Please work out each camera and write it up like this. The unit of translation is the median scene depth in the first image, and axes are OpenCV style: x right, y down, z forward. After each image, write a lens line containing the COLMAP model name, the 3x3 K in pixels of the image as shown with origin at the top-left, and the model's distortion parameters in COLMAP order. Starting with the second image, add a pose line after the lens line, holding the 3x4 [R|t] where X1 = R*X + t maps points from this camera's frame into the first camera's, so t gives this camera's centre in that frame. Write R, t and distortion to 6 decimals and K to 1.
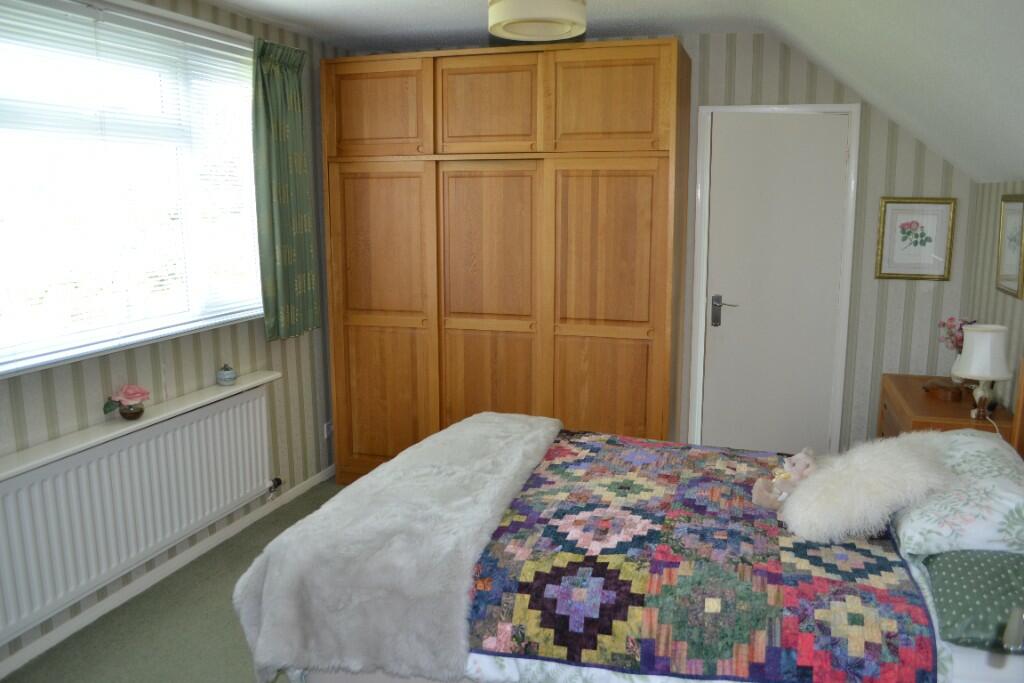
lens RADIAL K [[815.8, 0, 513.5], [0, 815.8, 340.0], [0, 0, 1]] dist [-0.096968, 0.014914]
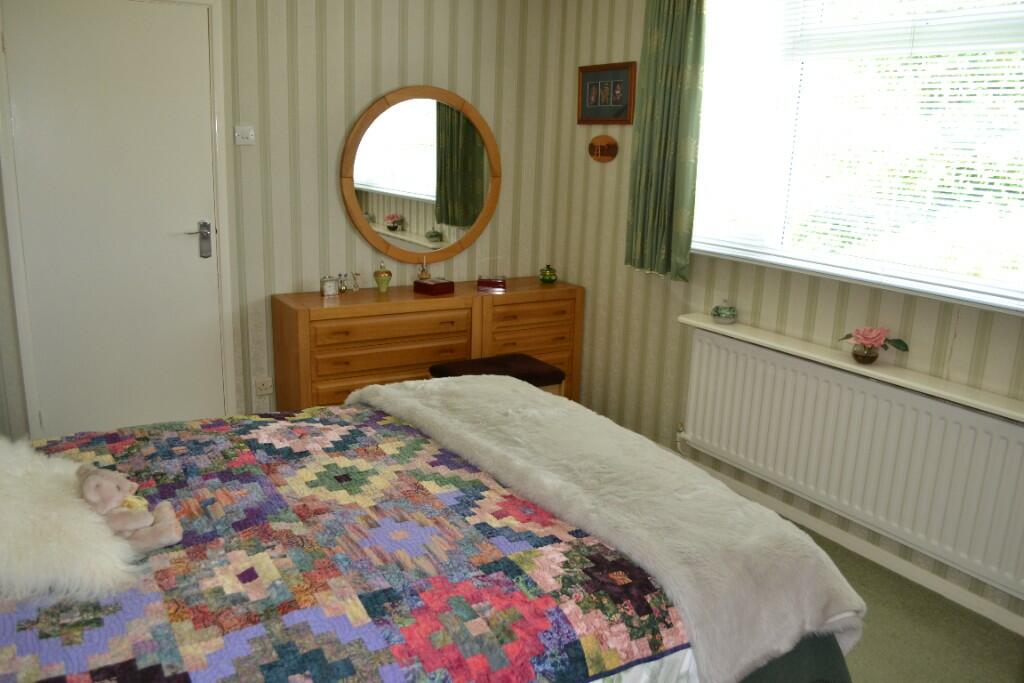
lens RADIAL K [[815.8, 0, 513.4], [0, 815.8, 344.8], [0, 0, 1]] dist [-0.096968, 0.014914]
pose [[-0.651945, 0.169070, -0.739177, 0.561588], [-0.155256, 0.924409, 0.348372, -0.217123], [0.742202, 0.341881, -0.576415, 1.486259]]
